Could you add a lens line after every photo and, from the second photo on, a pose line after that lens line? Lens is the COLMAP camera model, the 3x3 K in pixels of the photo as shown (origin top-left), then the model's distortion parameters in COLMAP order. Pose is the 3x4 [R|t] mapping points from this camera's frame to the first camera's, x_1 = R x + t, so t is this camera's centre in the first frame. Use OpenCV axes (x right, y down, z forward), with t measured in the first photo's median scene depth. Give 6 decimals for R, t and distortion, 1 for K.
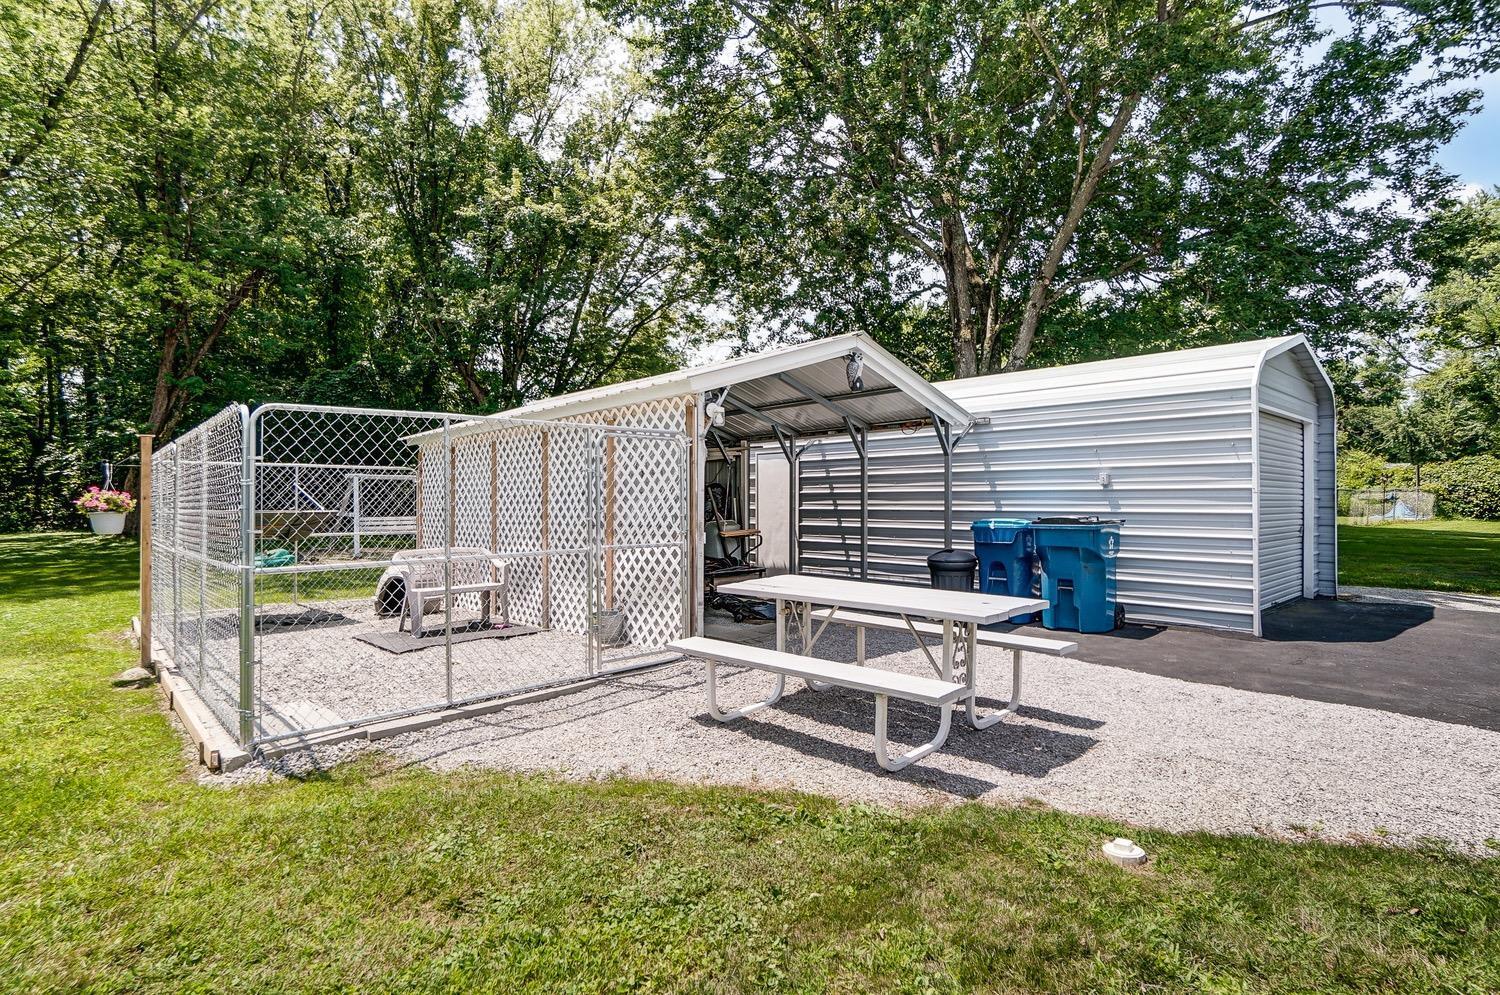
lens RADIAL K [[739.6, 0, 751.6], [0, 739.6, 491.5], [0, 0, 1]] dist [-0.016328, 0.003145]
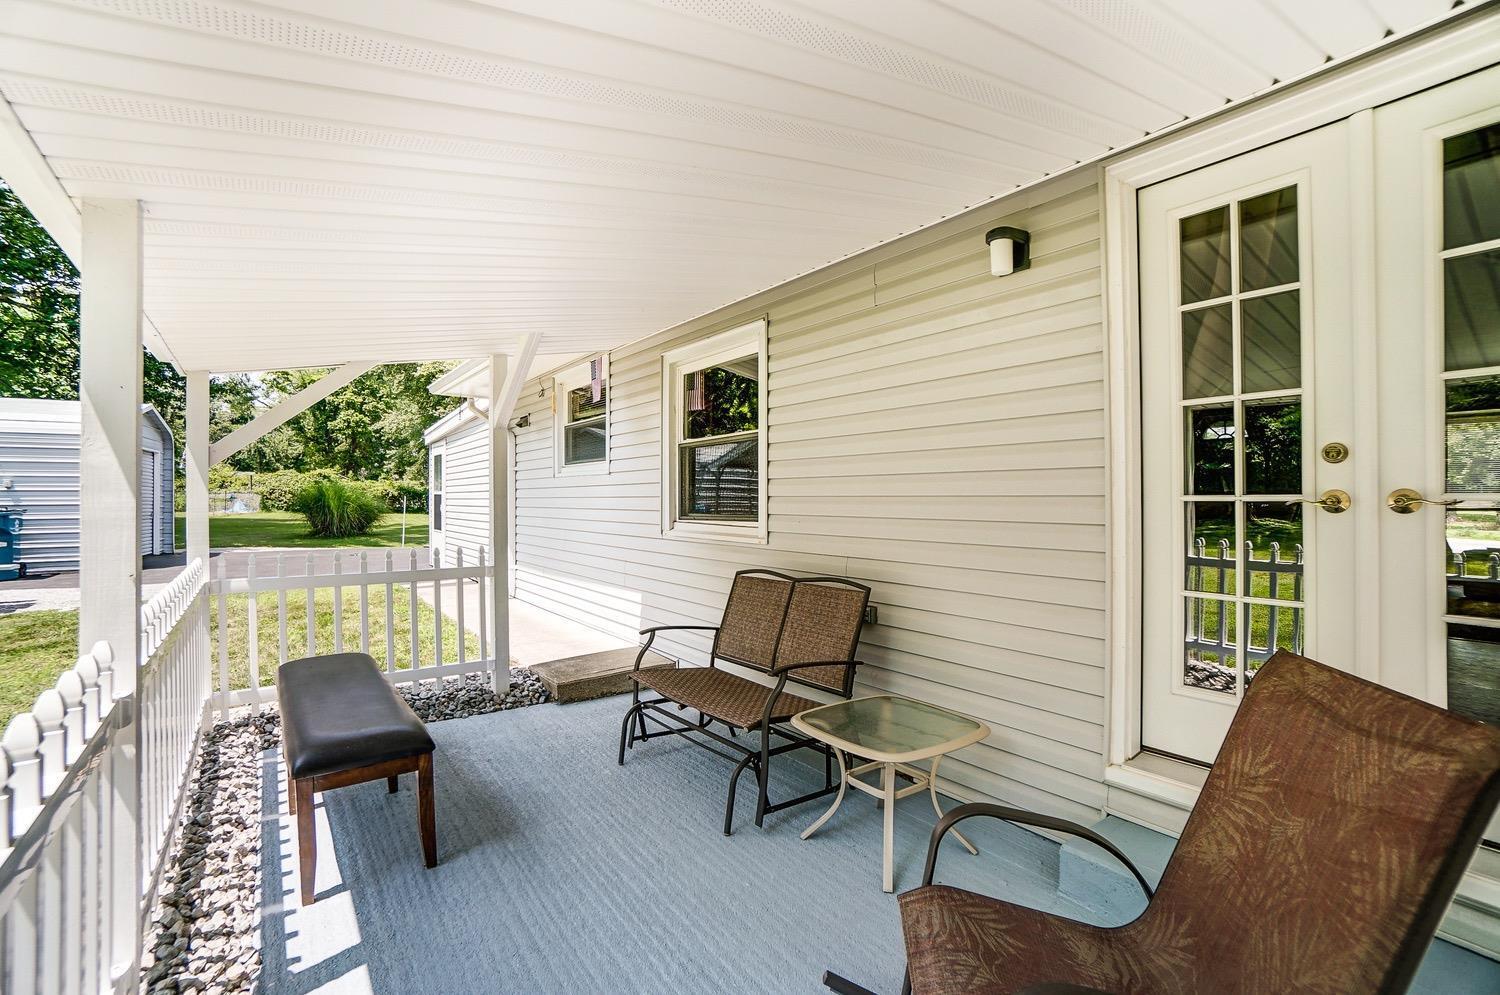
lens RADIAL K [[687.4, 0, 752.1], [0, 687.4, 492.2], [0, 0, 1]] dist [-0.002981, 0.000204]
pose [[0.225564, 0.005932, 0.974210, -0.270170], [-0.004227, 0.999978, -0.005110, 0.001082], [-0.974219, -0.002965, 0.225585, -0.396715]]
